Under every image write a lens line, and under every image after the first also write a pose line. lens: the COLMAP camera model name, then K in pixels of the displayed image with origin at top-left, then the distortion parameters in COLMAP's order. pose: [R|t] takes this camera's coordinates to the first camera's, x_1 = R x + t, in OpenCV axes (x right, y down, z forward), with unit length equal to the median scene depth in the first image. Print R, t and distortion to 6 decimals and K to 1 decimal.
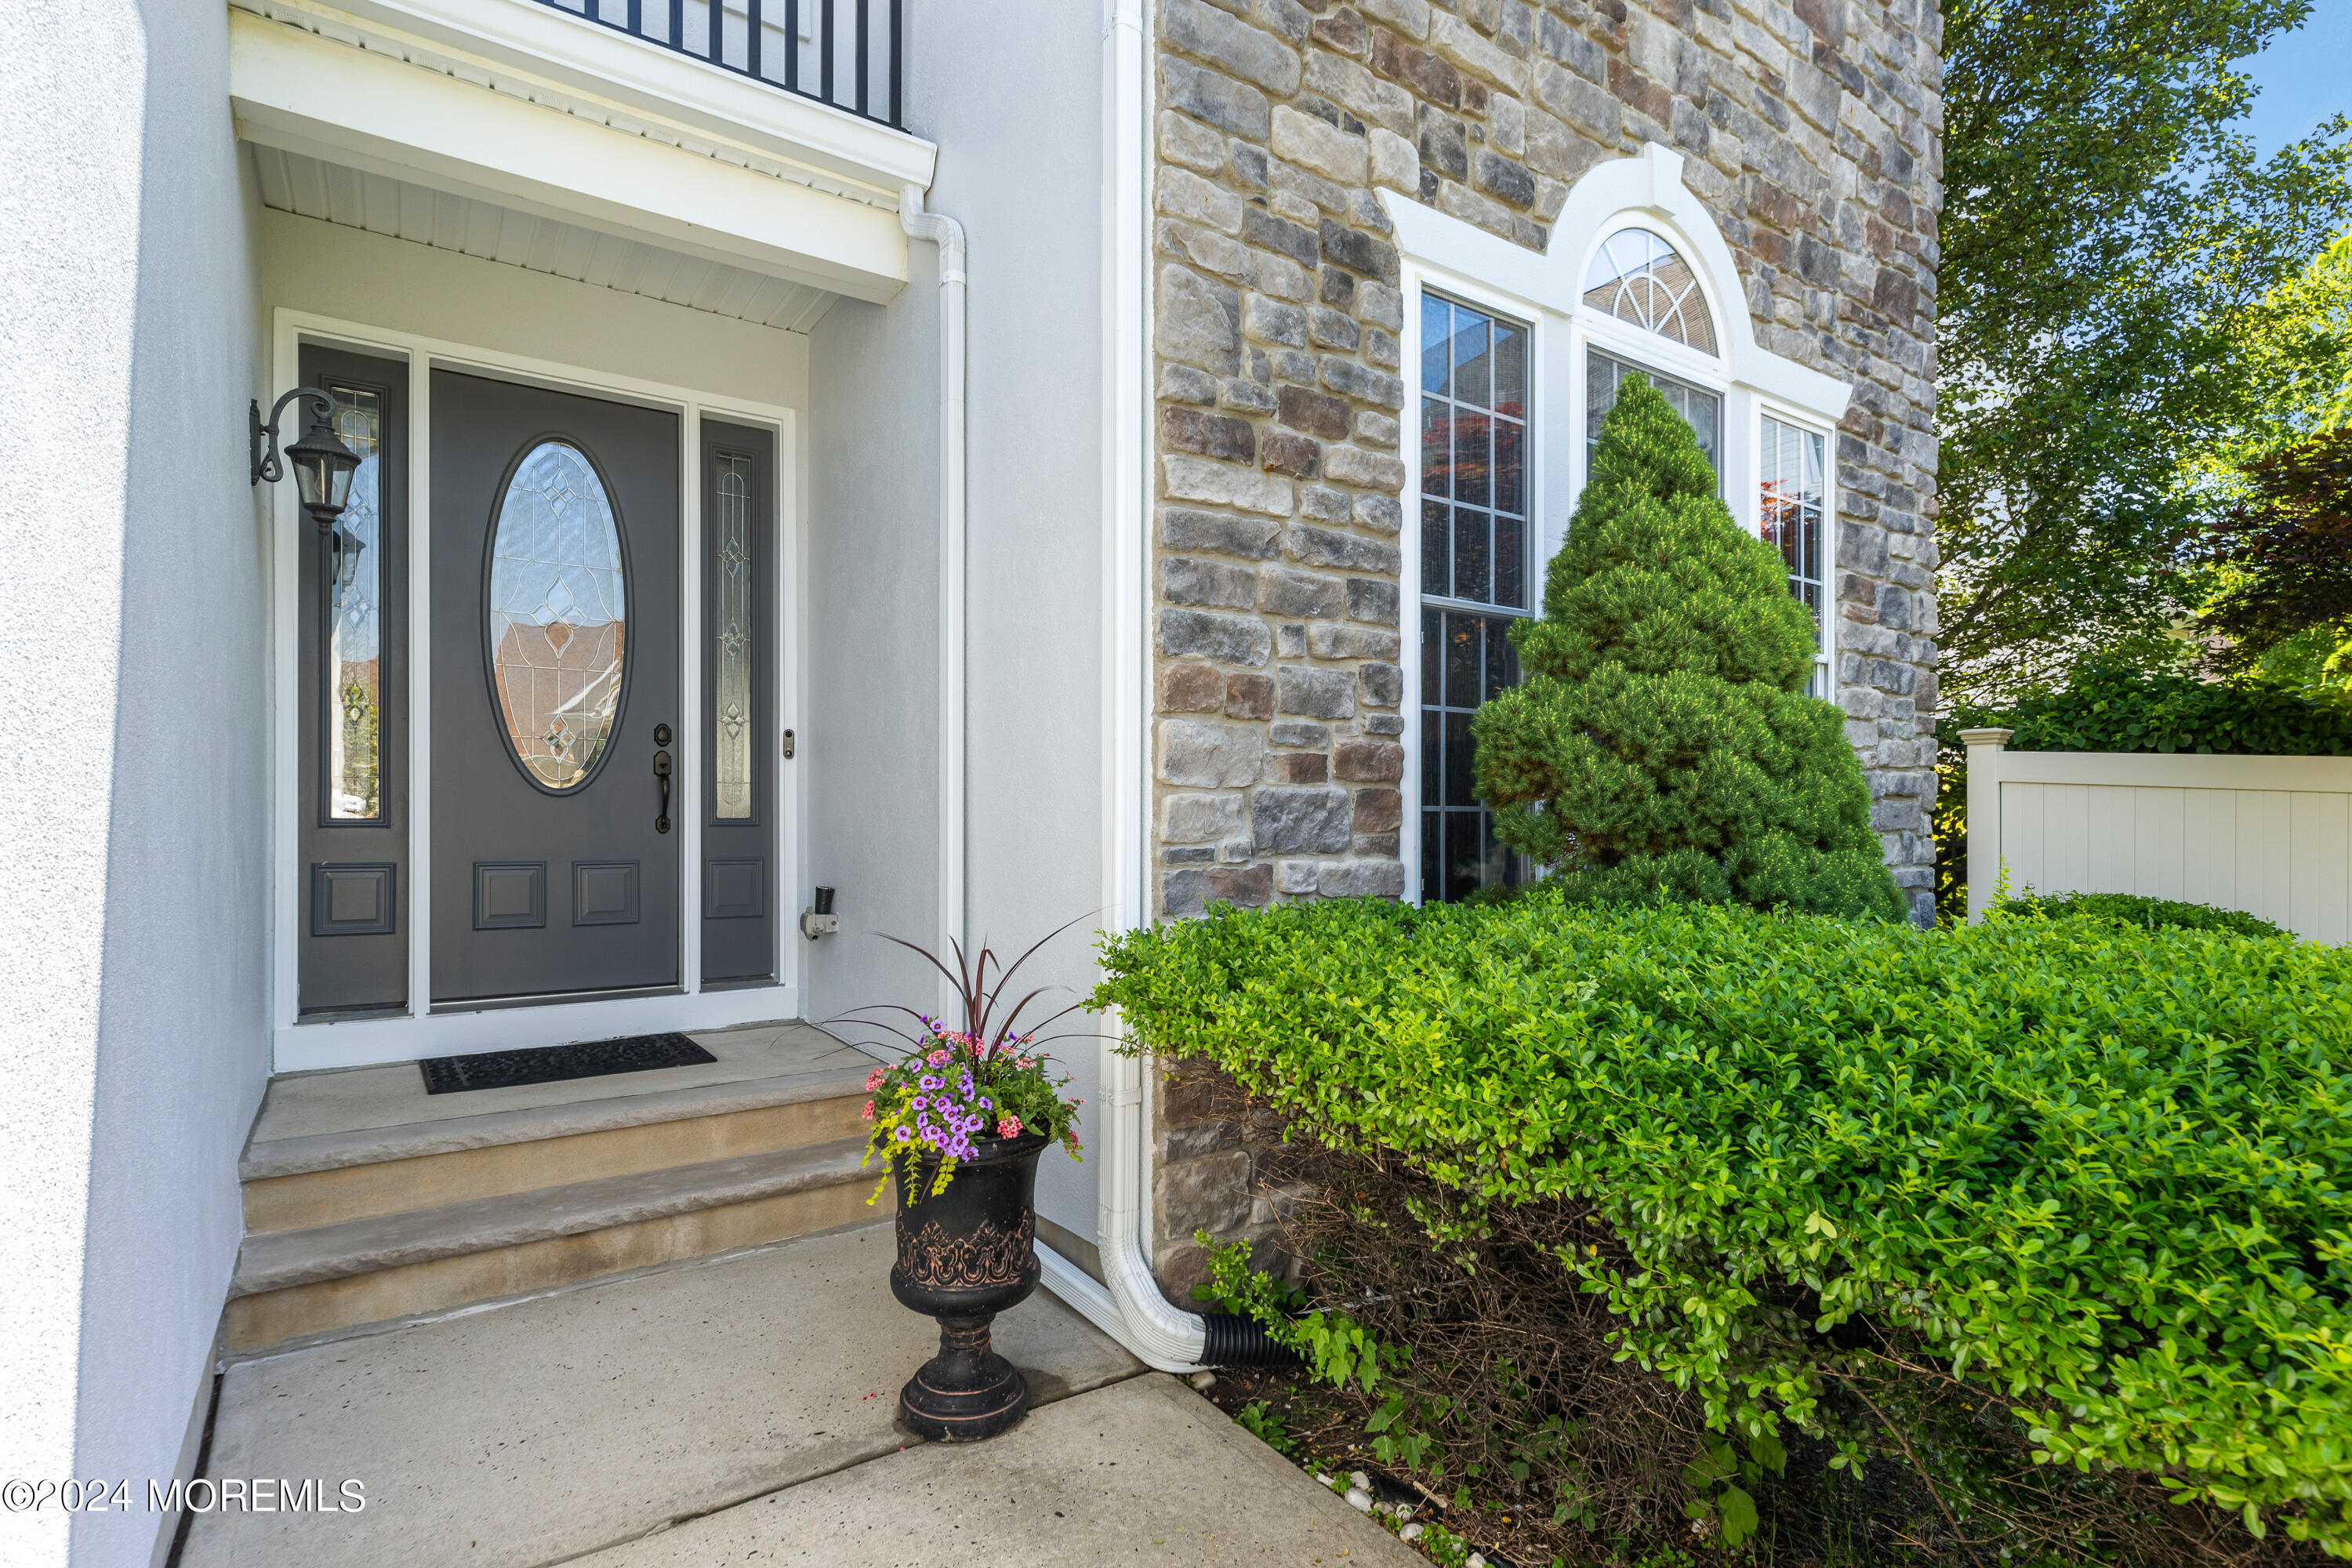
lens RADIAL K [[1176.5, 0, 1179.3], [0, 1176.5, 803.4], [0, 0, 1]] dist [-0.001765, -0.000073]
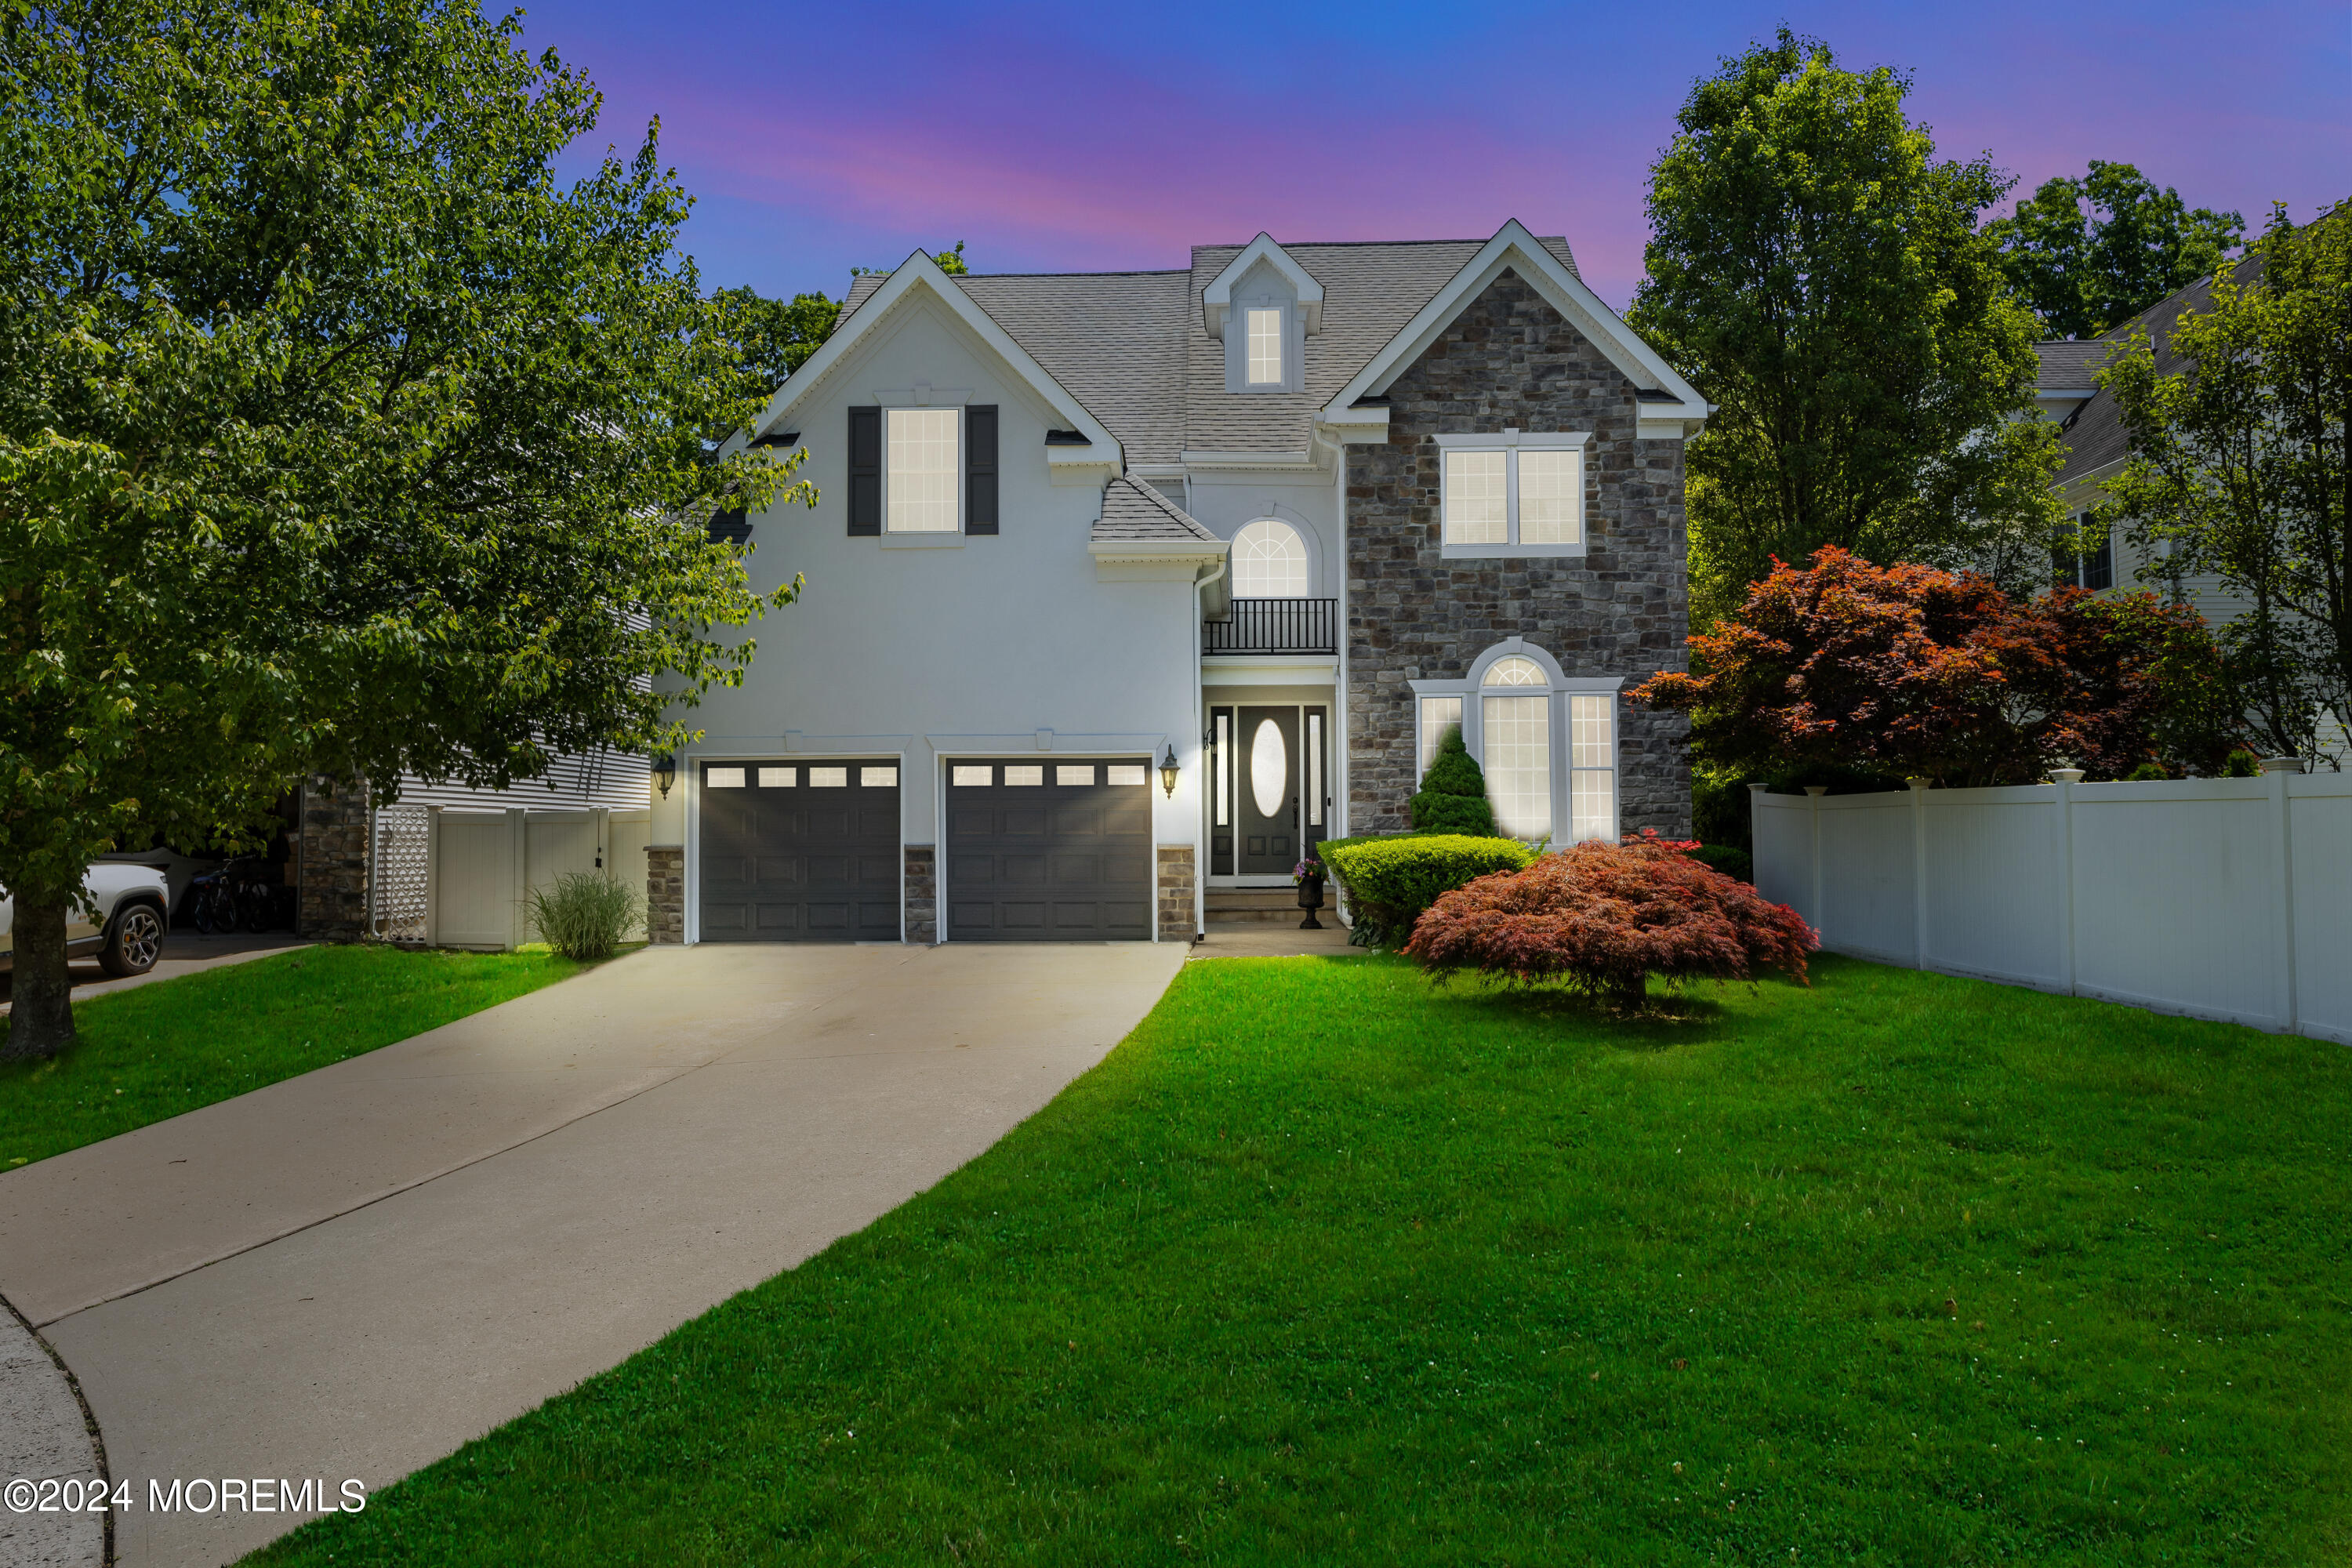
lens RADIAL K [[1176.5, 0, 1179.3], [0, 1176.5, 803.4], [0, 0, 1]] dist [-0.001765, -0.000073]
pose [[0.793516, -0.020694, -0.608198, 2.286604], [0.009970, 0.999730, -0.021009, 0.031176], [0.608468, 0.010607, 0.793507, -3.202159]]
